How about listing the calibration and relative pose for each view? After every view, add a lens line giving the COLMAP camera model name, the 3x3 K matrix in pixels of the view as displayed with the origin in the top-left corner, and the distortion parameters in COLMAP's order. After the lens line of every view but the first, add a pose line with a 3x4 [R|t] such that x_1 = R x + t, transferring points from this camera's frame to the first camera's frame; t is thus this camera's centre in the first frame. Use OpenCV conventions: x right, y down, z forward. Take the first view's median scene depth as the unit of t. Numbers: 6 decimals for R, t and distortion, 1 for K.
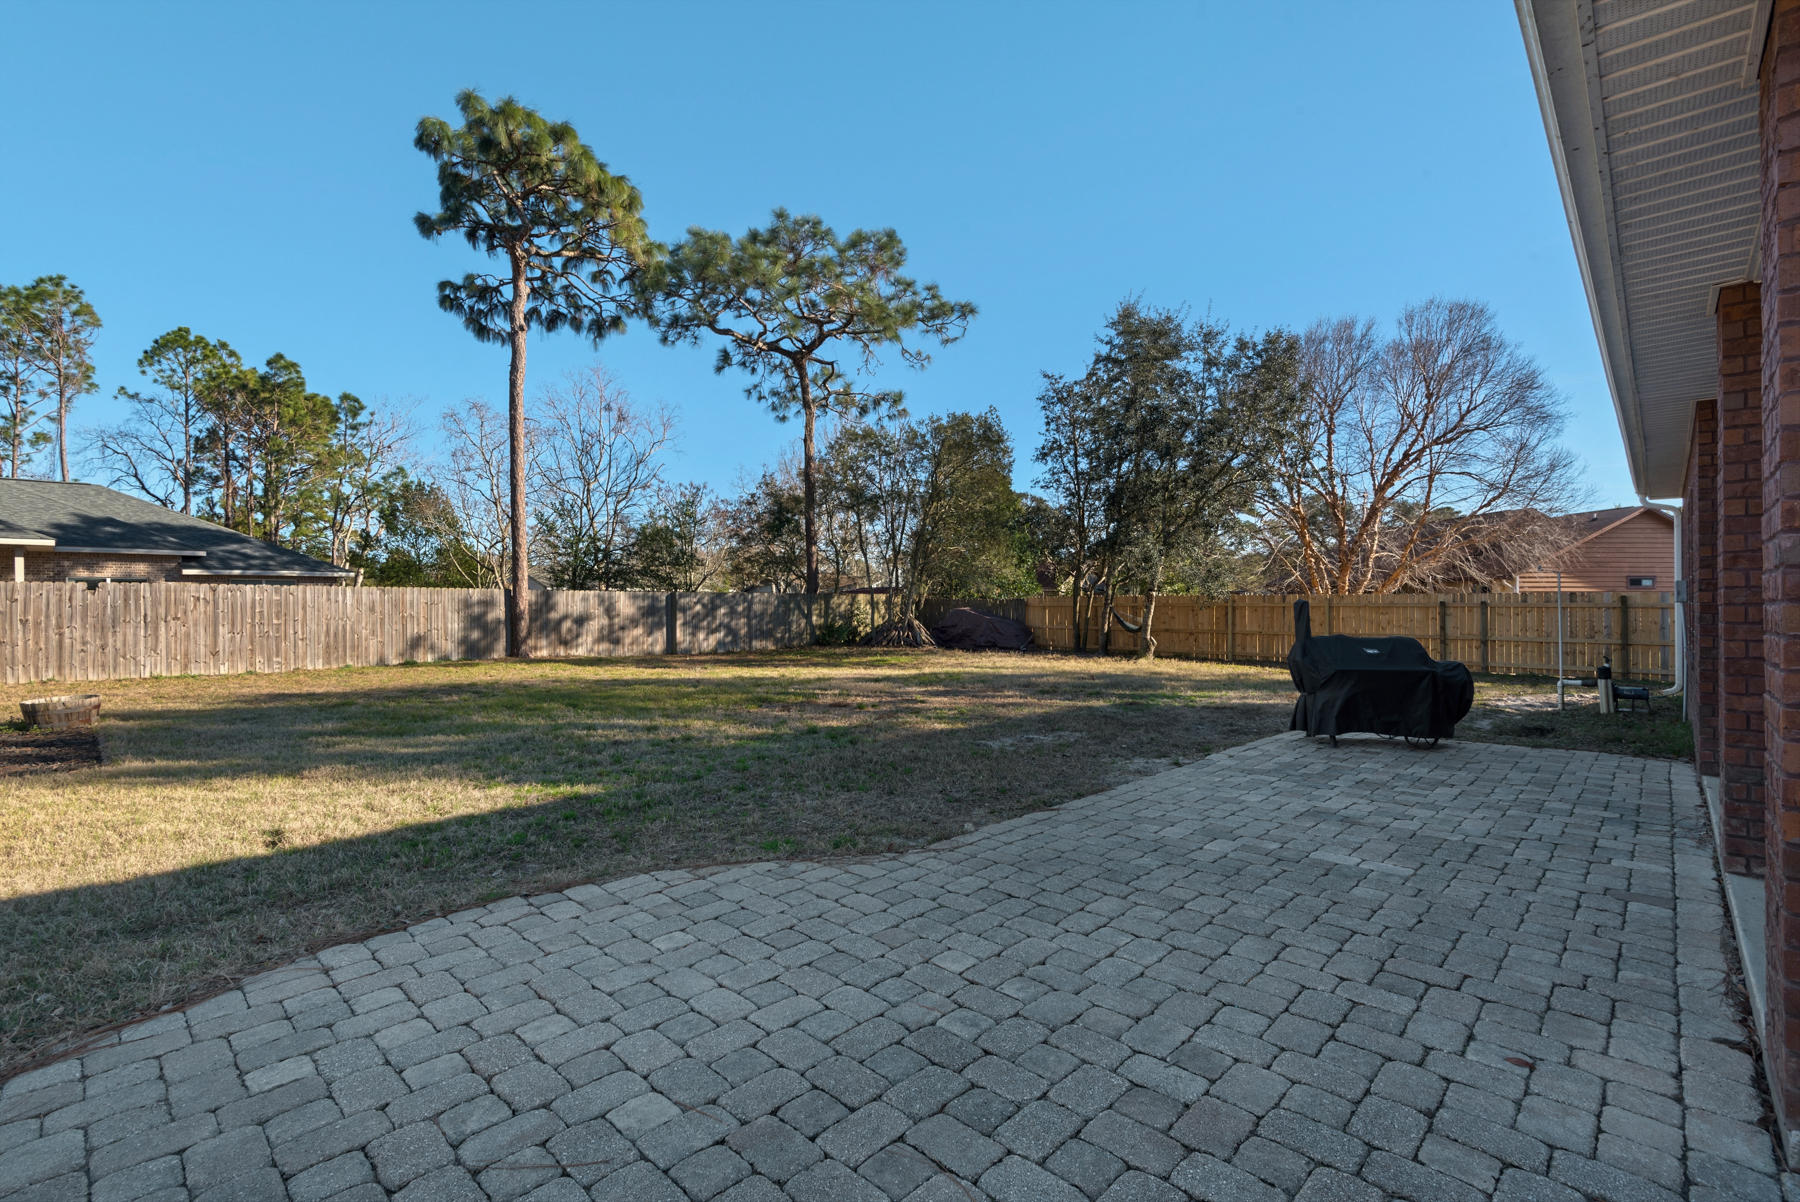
lens RADIAL K [[812.6, 0, 901.0], [0, 812.6, 596.0], [0, 0, 1]] dist [-0.003519, -0.001088]
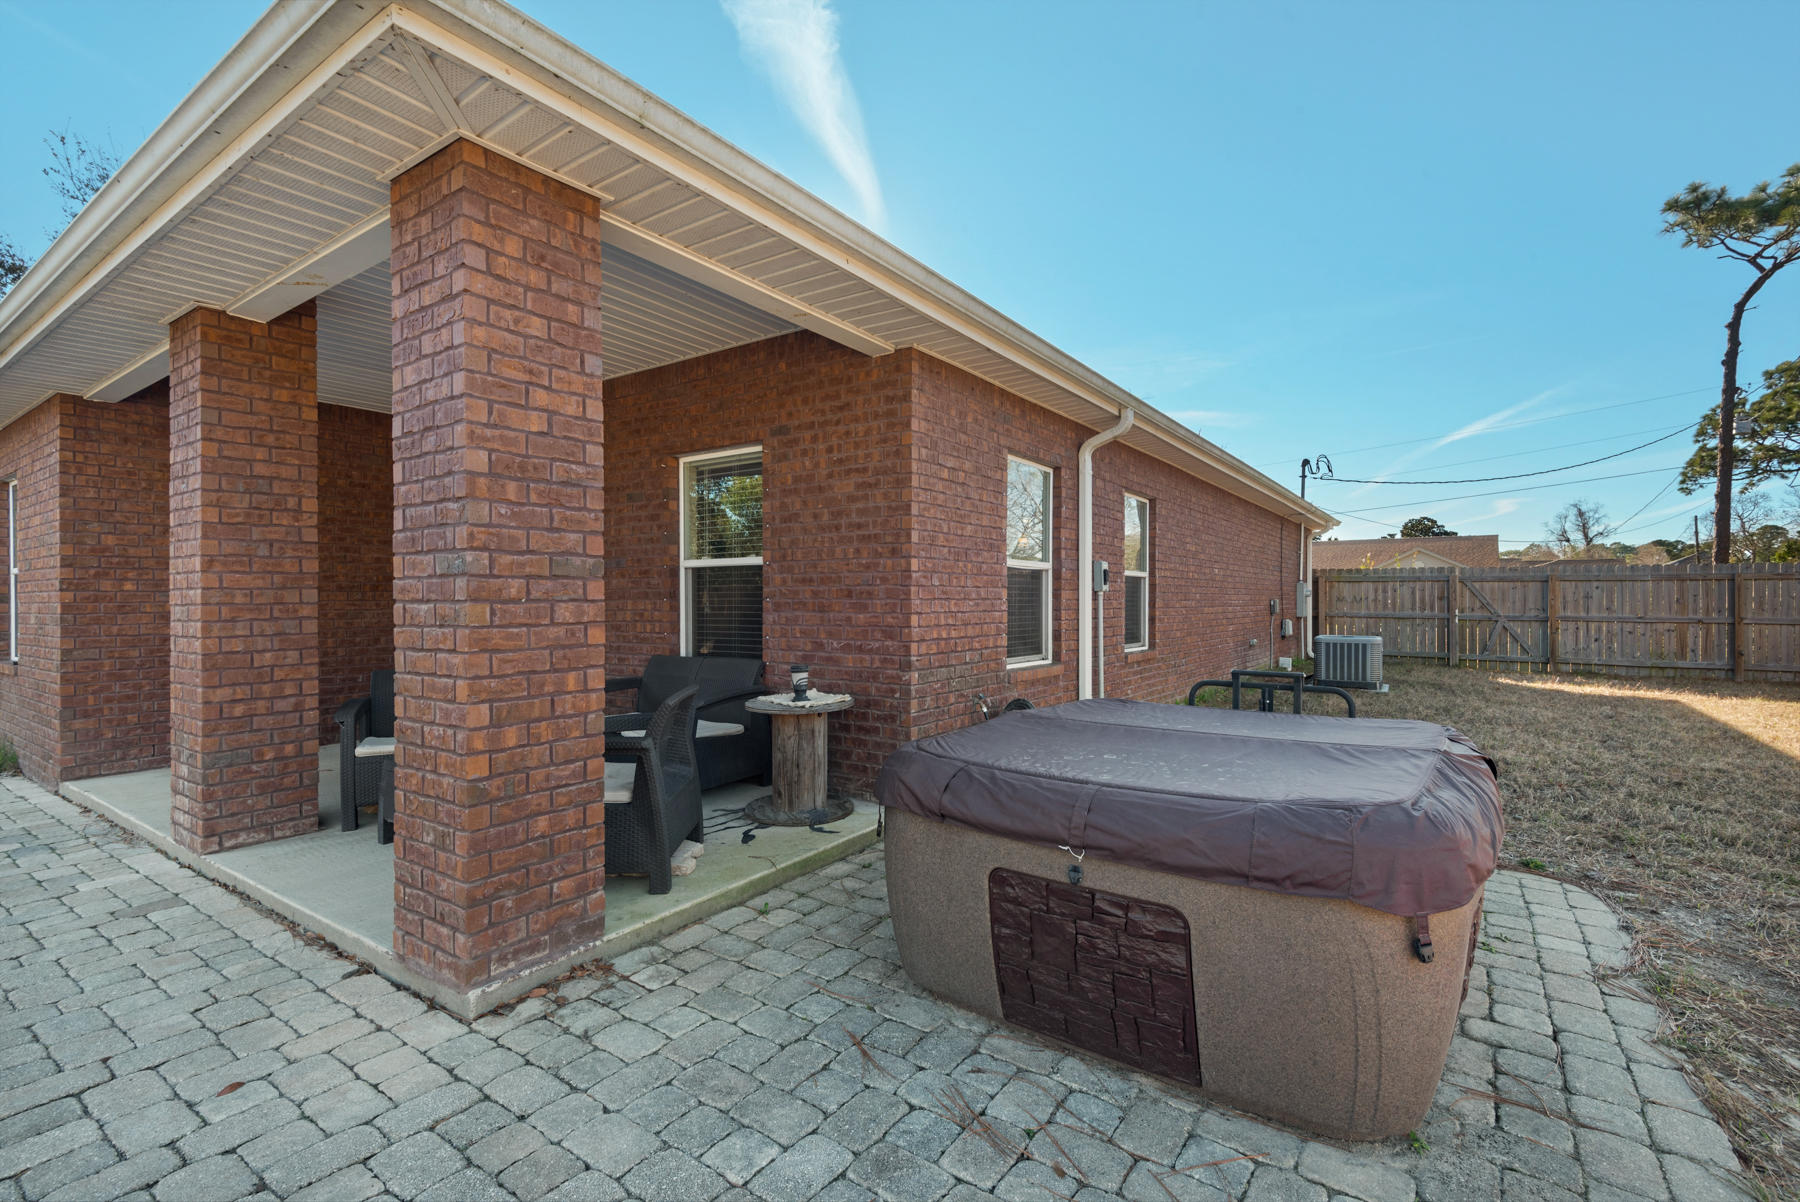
lens RADIAL K [[812.6, 0, 901.0], [0, 812.6, 596.0], [0, 0, 1]] dist [-0.003519, -0.001088]
pose [[-0.155521, 0.003818, 0.987825, -0.141185], [-0.003423, 0.999984, -0.004404, 0.000757], [-0.987827, -0.004066, -0.155505, 0.200508]]
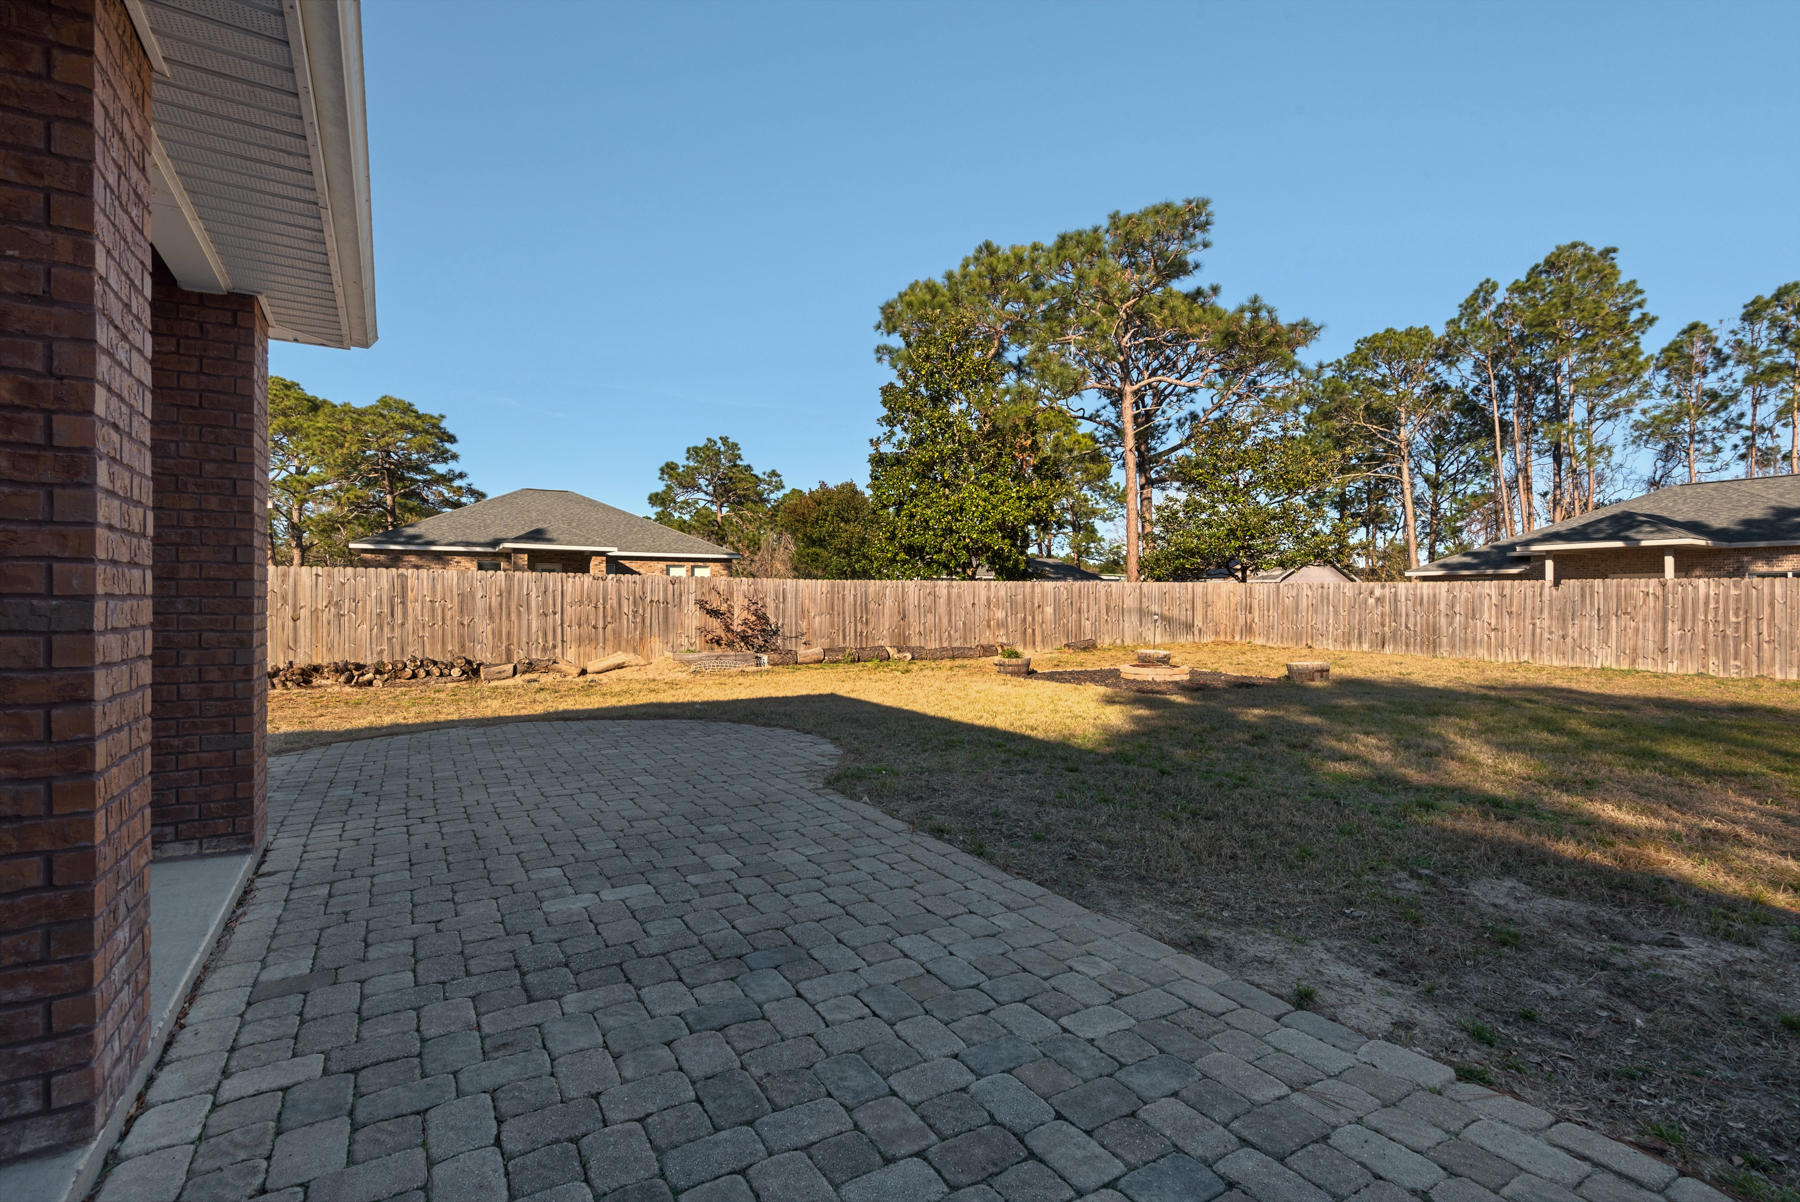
lens RADIAL K [[805.5, 0, 906.6], [0, 805.5, 593.4], [0, 0, 1]] dist [0.014836, 0.000146]
pose [[-0.248560, -0.003575, -0.968610, 1.159921], [0.007196, 0.999959, -0.005537, 0.006212], [0.968590, -0.008347, -0.248524, 1.342803]]
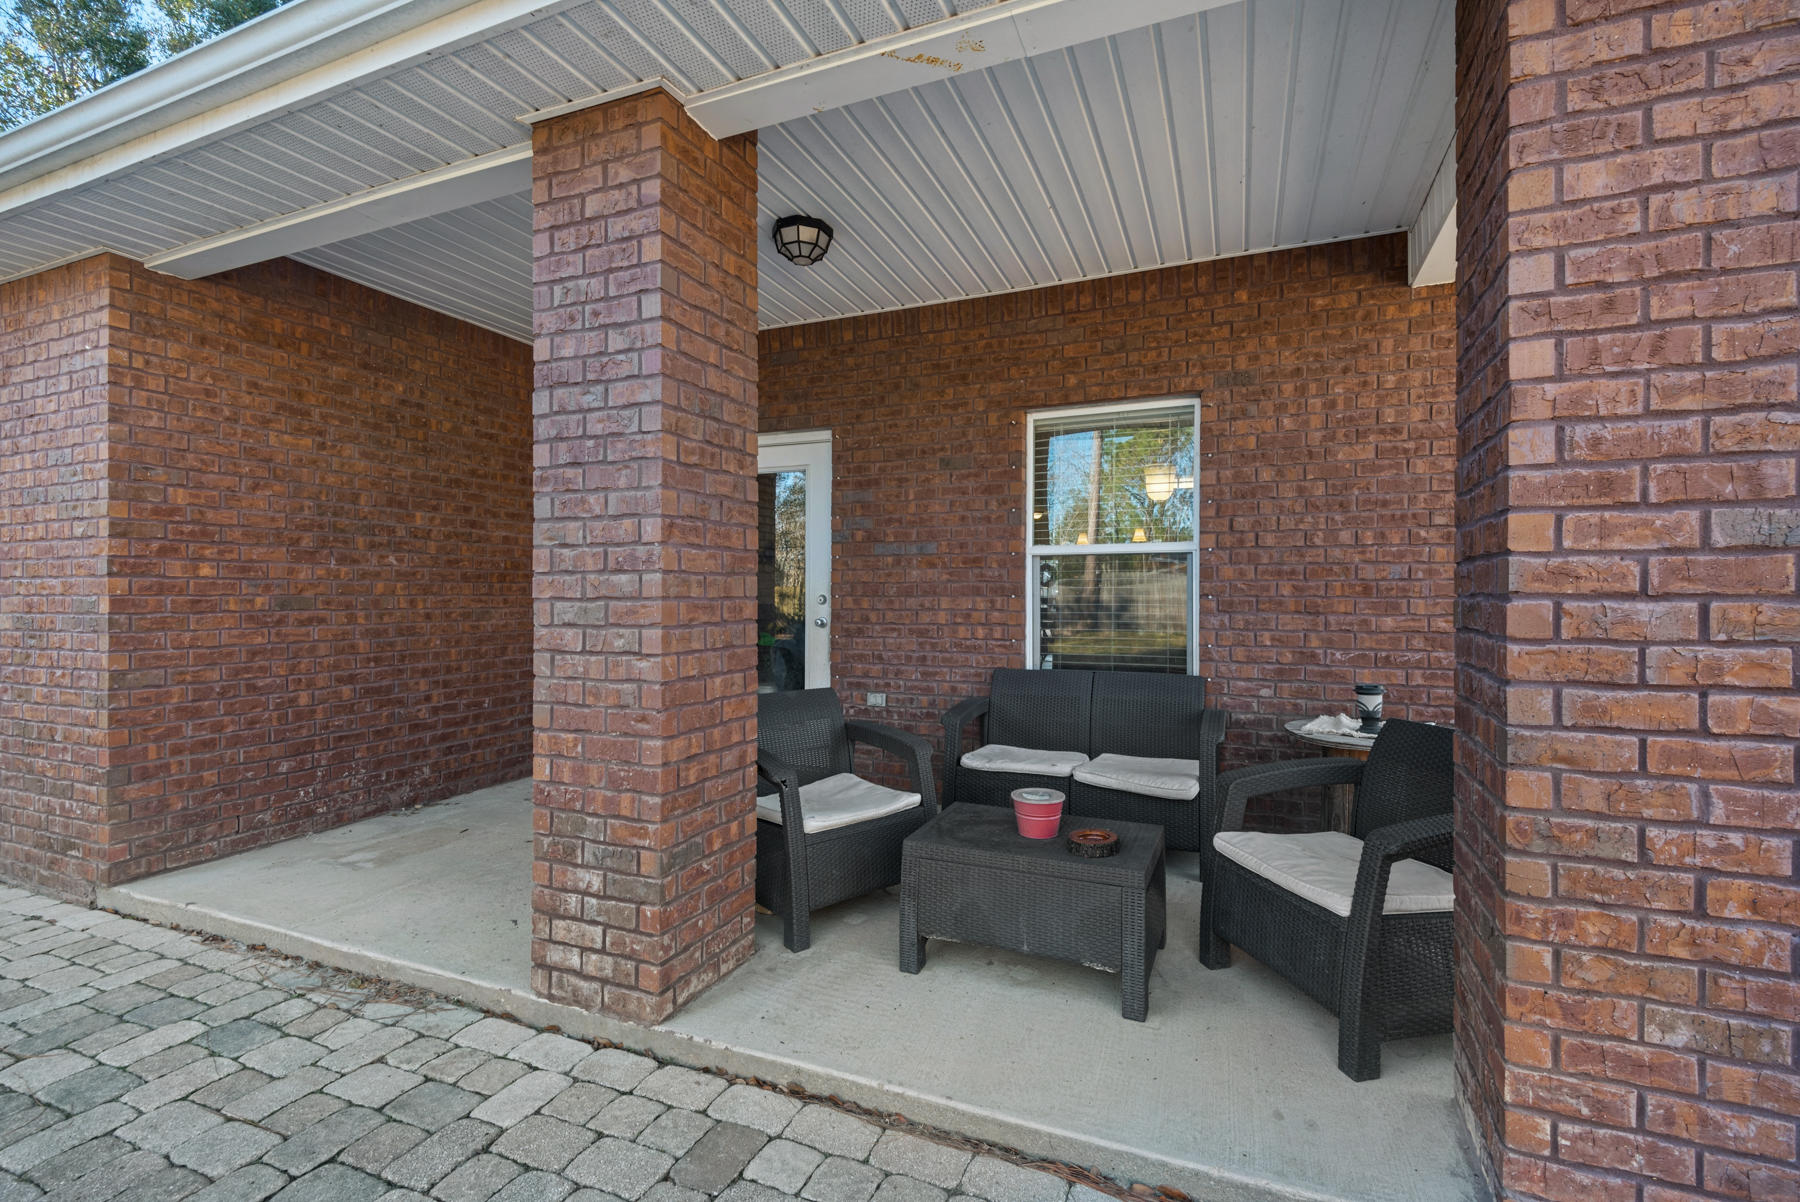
lens RADIAL K [[815.1, 0, 876.7], [0, 815.1, 597.0], [0, 0, 1]] dist [0.029962, -0.014393]
pose [[-0.338005, 0.000986, 0.941144, 0.283892], [-0.009426, 0.999946, -0.004433, 0.008246], [-0.941097, -0.010369, -0.337978, 0.829692]]
